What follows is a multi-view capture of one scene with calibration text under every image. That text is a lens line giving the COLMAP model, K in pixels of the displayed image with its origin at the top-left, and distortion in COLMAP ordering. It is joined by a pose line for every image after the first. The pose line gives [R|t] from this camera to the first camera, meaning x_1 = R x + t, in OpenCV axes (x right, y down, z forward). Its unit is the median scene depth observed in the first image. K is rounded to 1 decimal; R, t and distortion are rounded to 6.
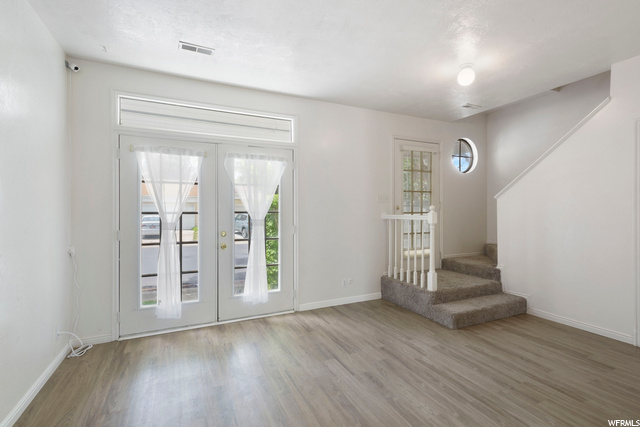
lens RADIAL K [[296.7, 0, 319.5], [0, 296.7, 213.7], [0, 0, 1]] dist [0.003417, 0.000024]
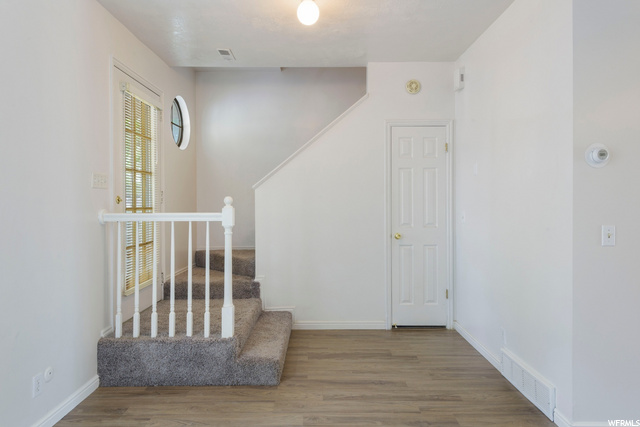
lens RADIAL K [[397.7, 0, 319.9], [0, 397.7, 209.1], [0, 0, 1]] dist [0.018497, -0.000009]
pose [[0.420595, -0.010808, 0.907184, -0.309711], [0.008994, 0.999930, 0.007743, -0.008093], [-0.907204, 0.004902, 0.420663, 0.531971]]
